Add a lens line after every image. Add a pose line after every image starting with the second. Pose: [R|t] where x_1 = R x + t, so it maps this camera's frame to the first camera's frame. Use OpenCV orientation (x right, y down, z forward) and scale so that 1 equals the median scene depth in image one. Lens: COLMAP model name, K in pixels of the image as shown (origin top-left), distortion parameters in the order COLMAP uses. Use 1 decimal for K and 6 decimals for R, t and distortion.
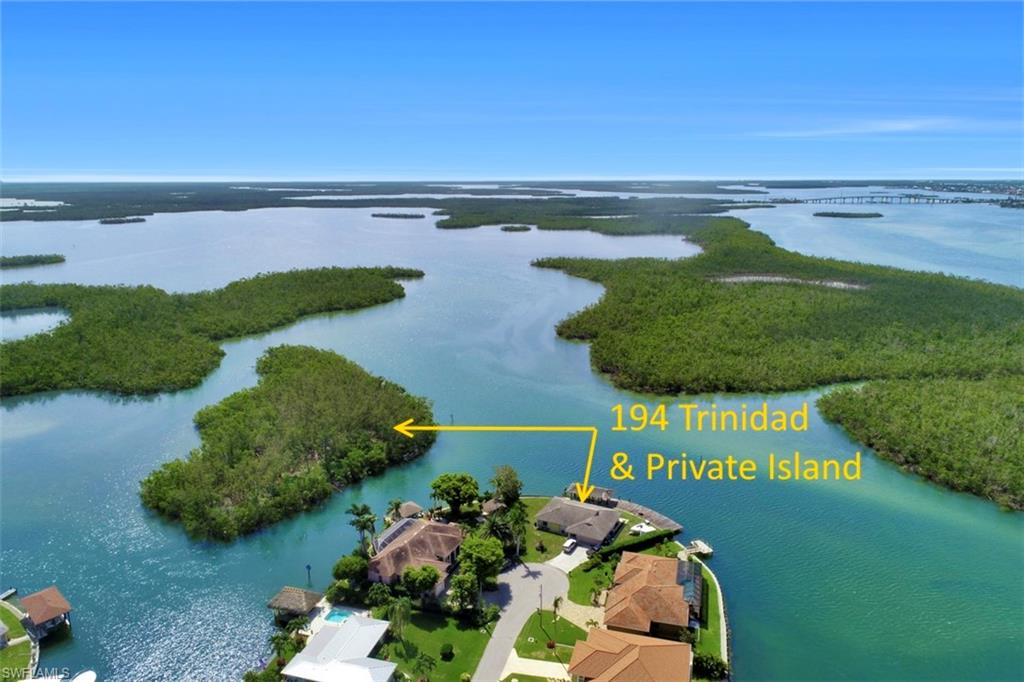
lens RADIAL K [[678.7, 0, 512.0], [0, 678.7, 341.0], [0, 0, 1]] dist [-0.008362, -0.001303]
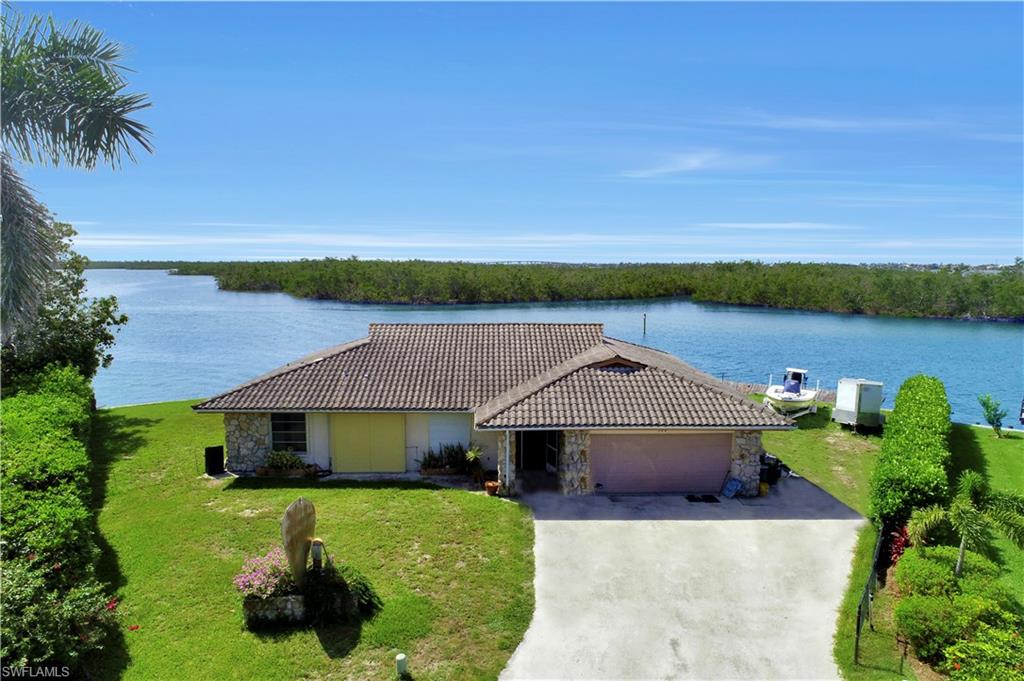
lens RADIAL K [[678.7, 0, 512.0], [0, 678.7, 340.5], [0, 0, 1]] dist [-0.008362, -0.001303]
pose [[0.880348, -0.047588, 0.471935, 0.024501], [0.107313, 0.989139, -0.100441, 0.268175], [-0.462030, 0.139068, 0.875893, 0.855122]]
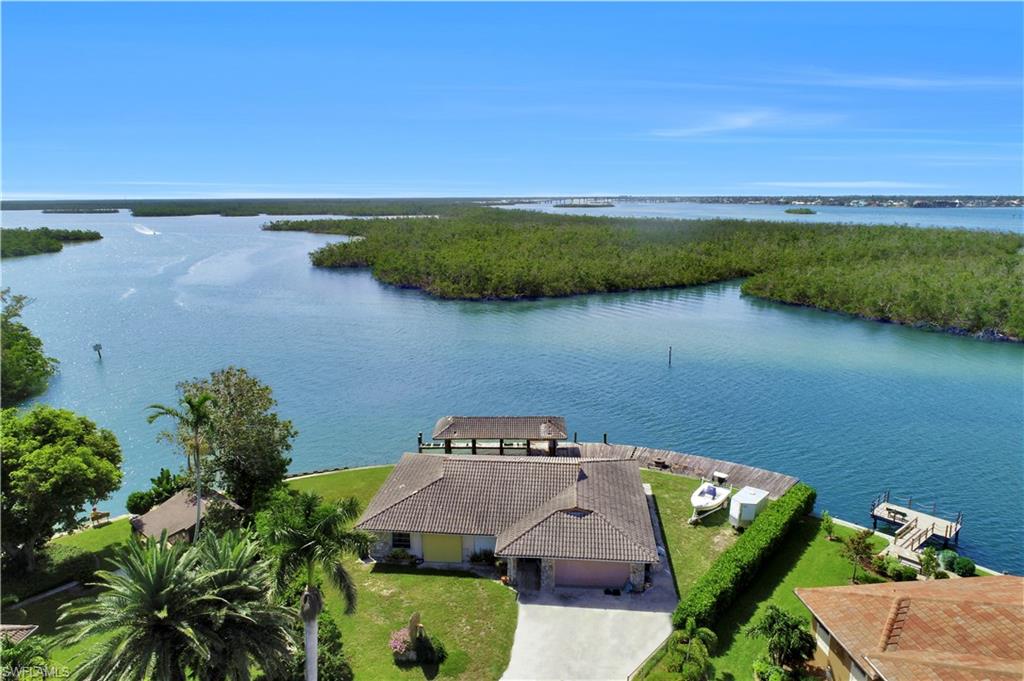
lens RADIAL K [[678.7, 0, 512.0], [0, 678.7, 340.5], [0, 0, 1]] dist [-0.008362, -0.001303]
pose [[0.927648, -0.079549, 0.364885, -0.001109], [0.090959, 0.995754, -0.014160, 0.198945], [-0.362210, 0.046325, 0.930945, 0.736364]]
